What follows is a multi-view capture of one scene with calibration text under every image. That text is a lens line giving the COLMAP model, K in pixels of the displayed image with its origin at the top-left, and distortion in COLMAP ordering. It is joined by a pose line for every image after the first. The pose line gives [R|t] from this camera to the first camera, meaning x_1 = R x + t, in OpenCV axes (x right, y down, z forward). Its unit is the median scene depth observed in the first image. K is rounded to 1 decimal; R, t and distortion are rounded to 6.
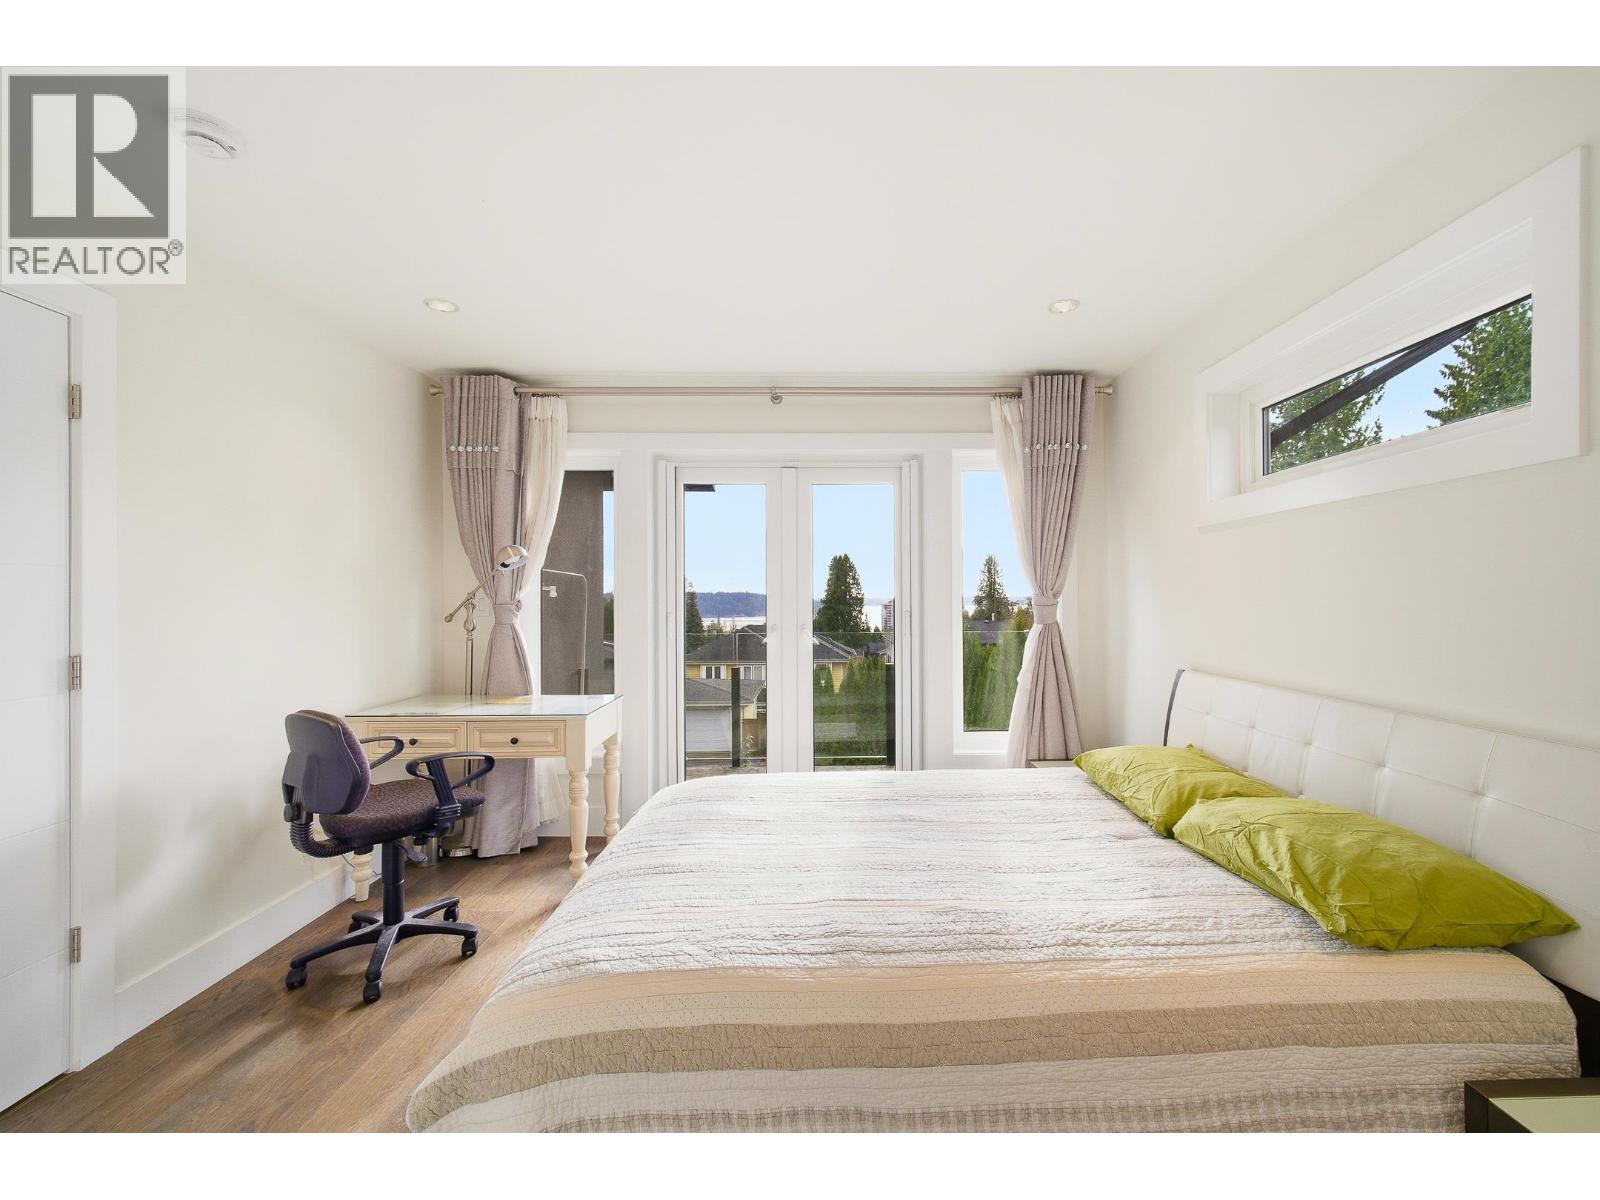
lens RADIAL K [[648.0, 0, 799.9], [0, 648.0, 599.6], [0, 0, 1]] dist [-0.003249, -0.000189]
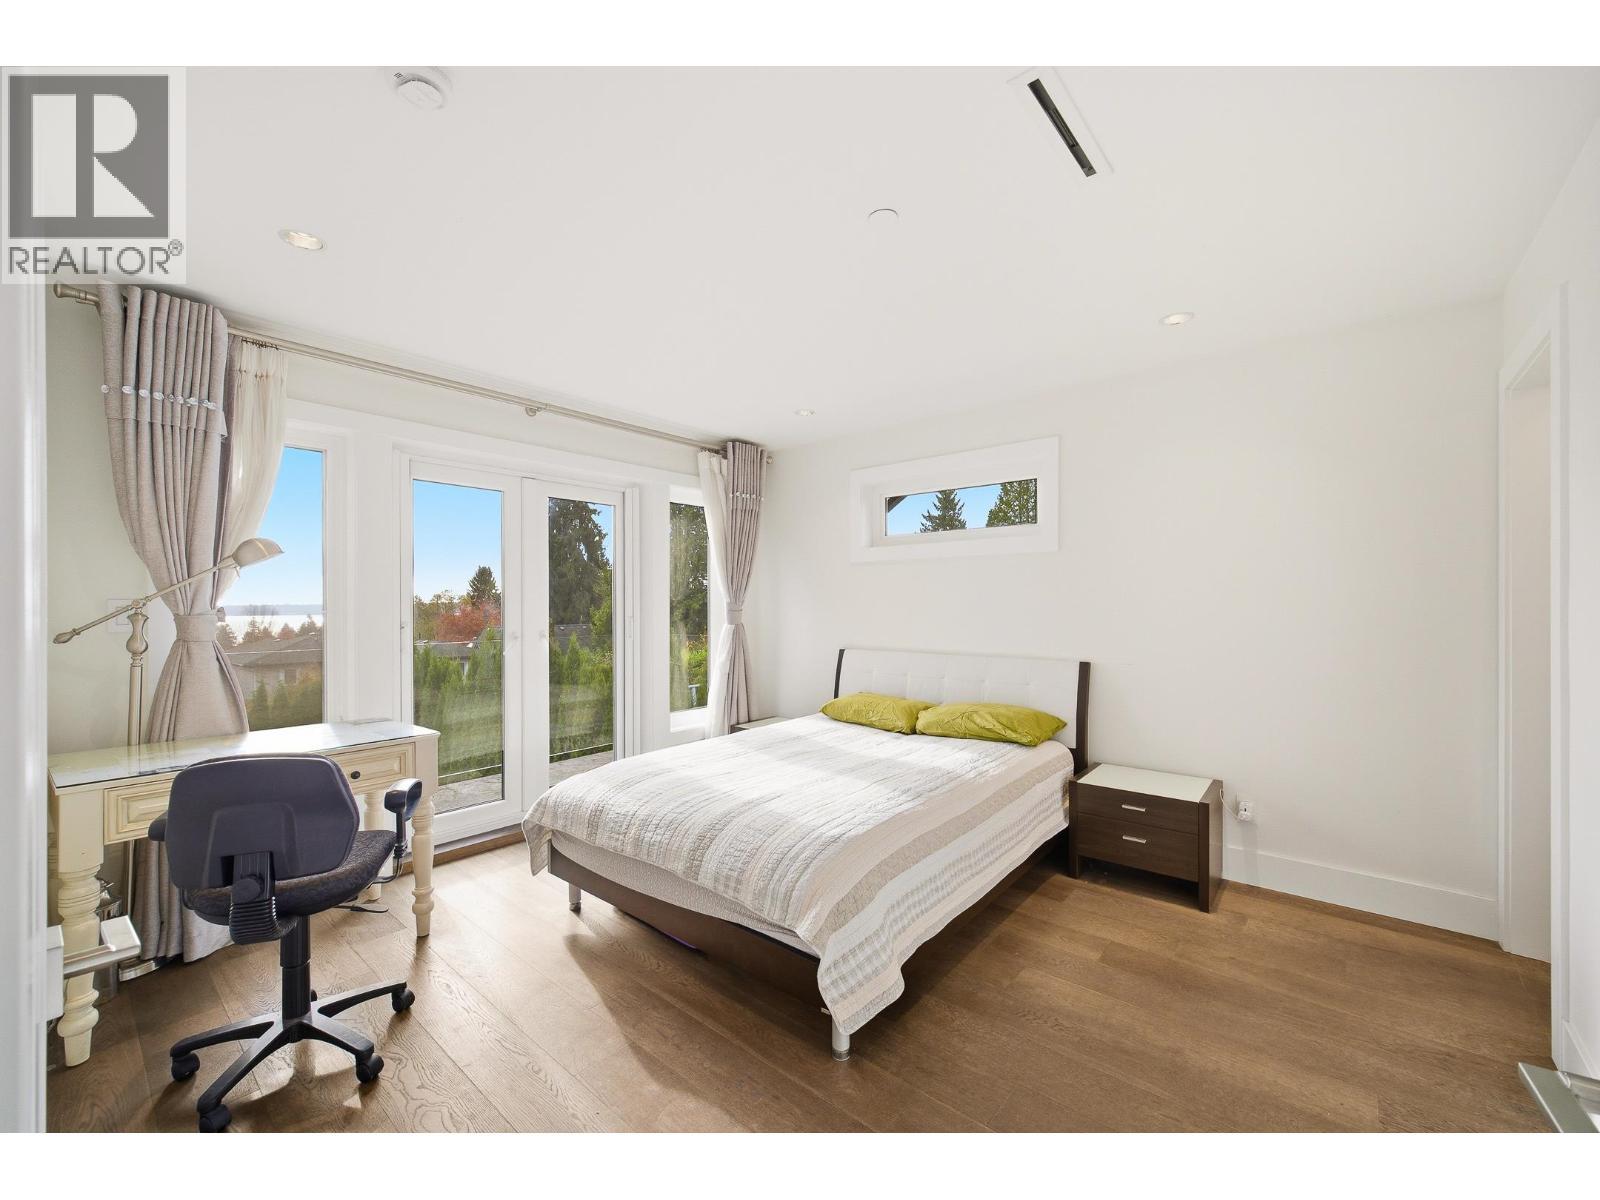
lens RADIAL K [[648.0, 0, 784.9], [0, 648.0, 605.6], [0, 0, 1]] dist [-0.003249, -0.000189]
pose [[0.666835, -0.001154, 0.745204, -0.564763], [0.003645, 0.999992, -0.001712, 0.001031], [-0.745196, 0.003858, 0.666834, 0.017481]]
